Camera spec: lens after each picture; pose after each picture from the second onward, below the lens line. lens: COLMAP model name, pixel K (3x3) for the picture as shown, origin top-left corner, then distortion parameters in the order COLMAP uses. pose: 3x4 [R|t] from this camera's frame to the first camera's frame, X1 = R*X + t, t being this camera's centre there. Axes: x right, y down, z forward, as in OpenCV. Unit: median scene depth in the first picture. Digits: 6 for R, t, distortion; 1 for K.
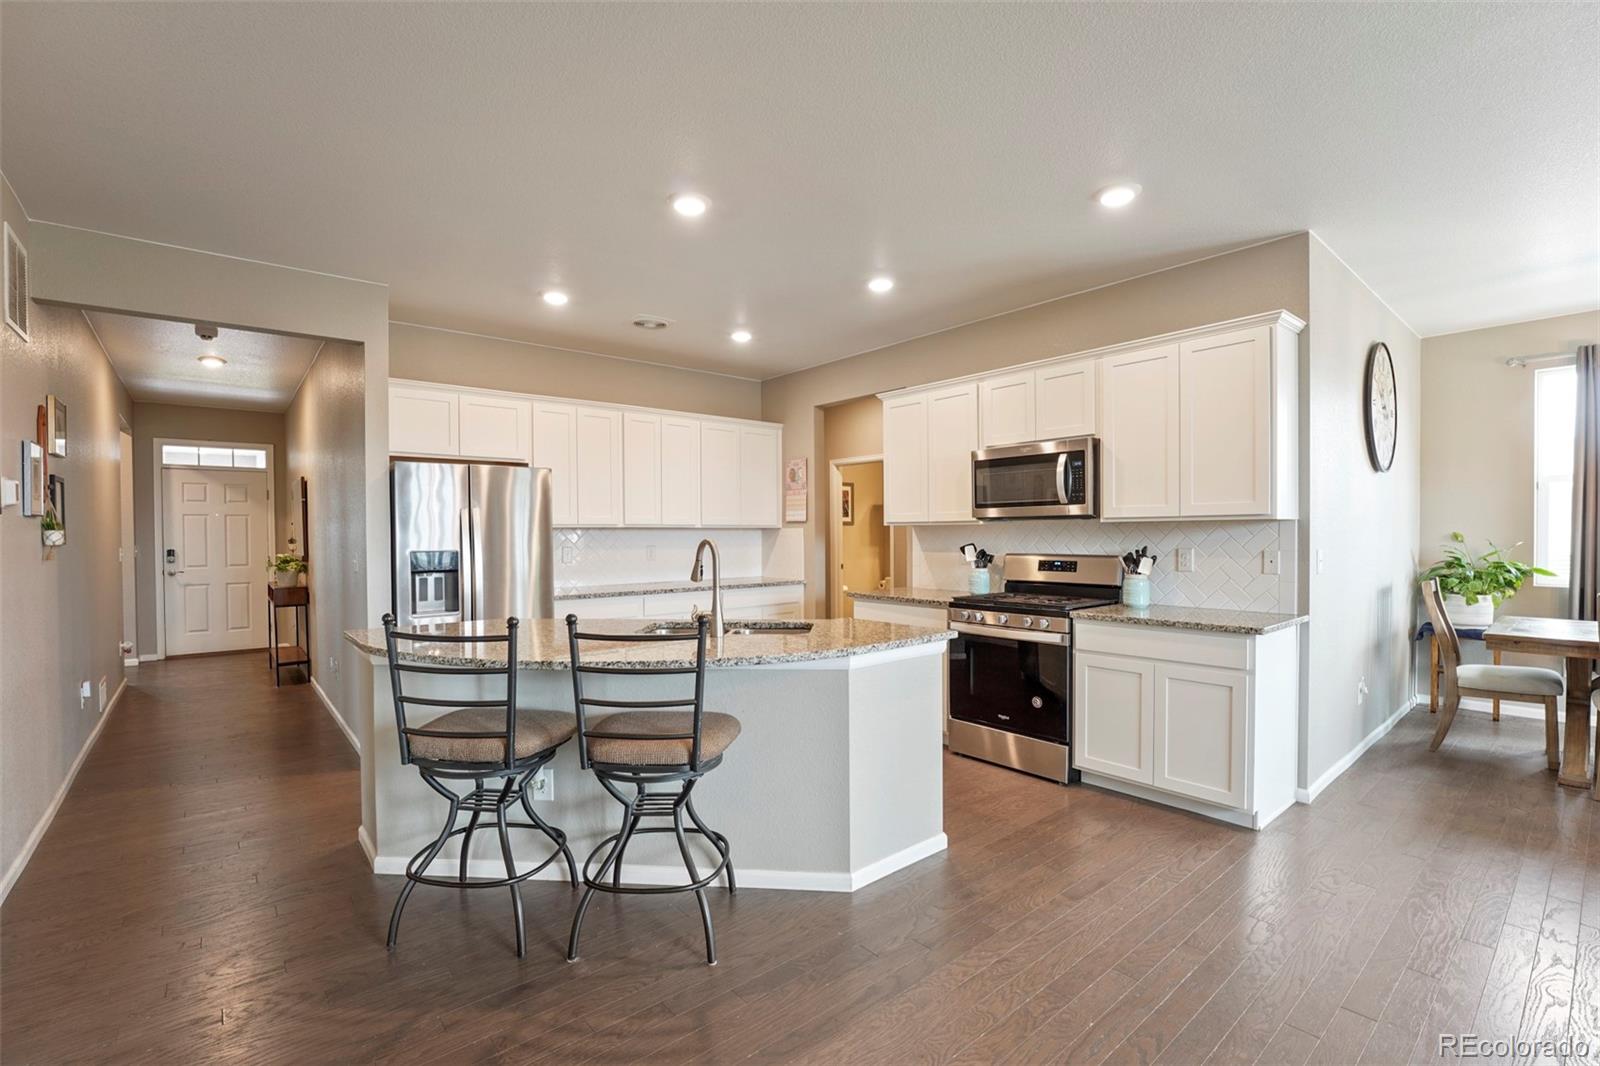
lens RADIAL K [[703.6, 0, 809.5], [0, 703.6, 538.9], [0, 0, 1]] dist [-0.019326, 0.000784]
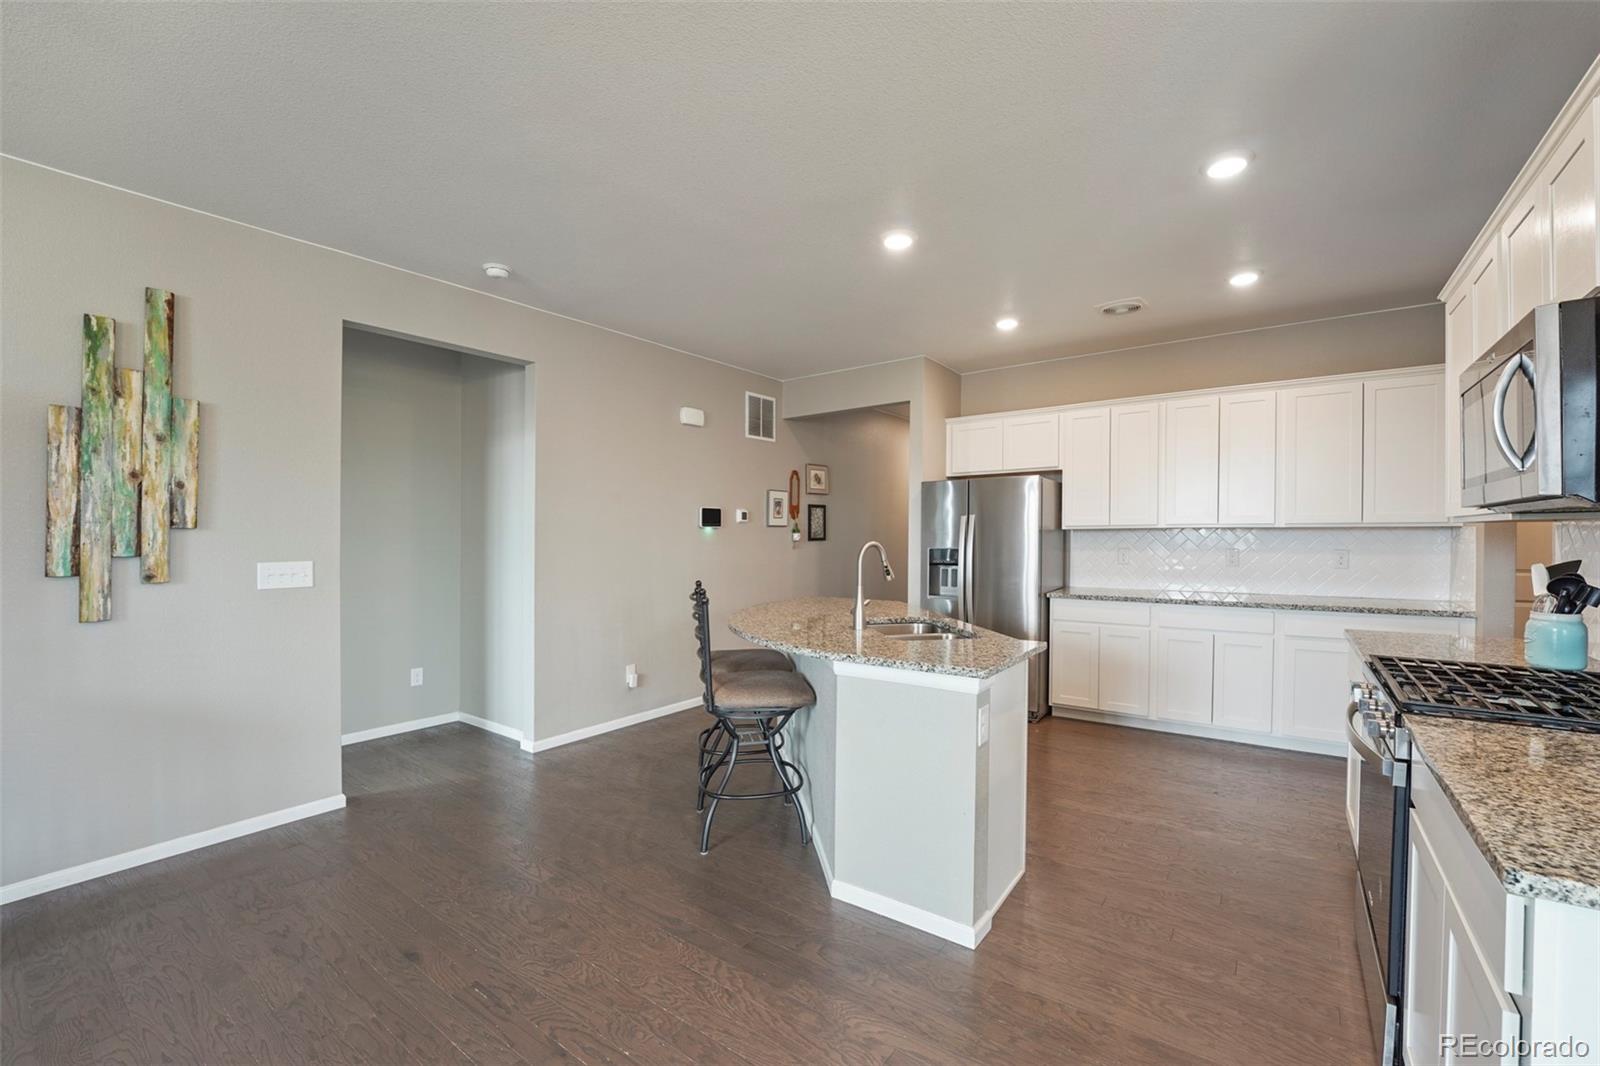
lens RADIAL K [[665.2, 0, 814.6], [0, 665.2, 532.1], [0, 0, 1]] dist [-0.020078, -0.000449]
pose [[0.245425, -0.001097, -0.969415, 0.587740], [-0.006236, 0.999977, -0.002711, -0.007810], [0.969396, 0.006710, 0.245413, 0.445463]]
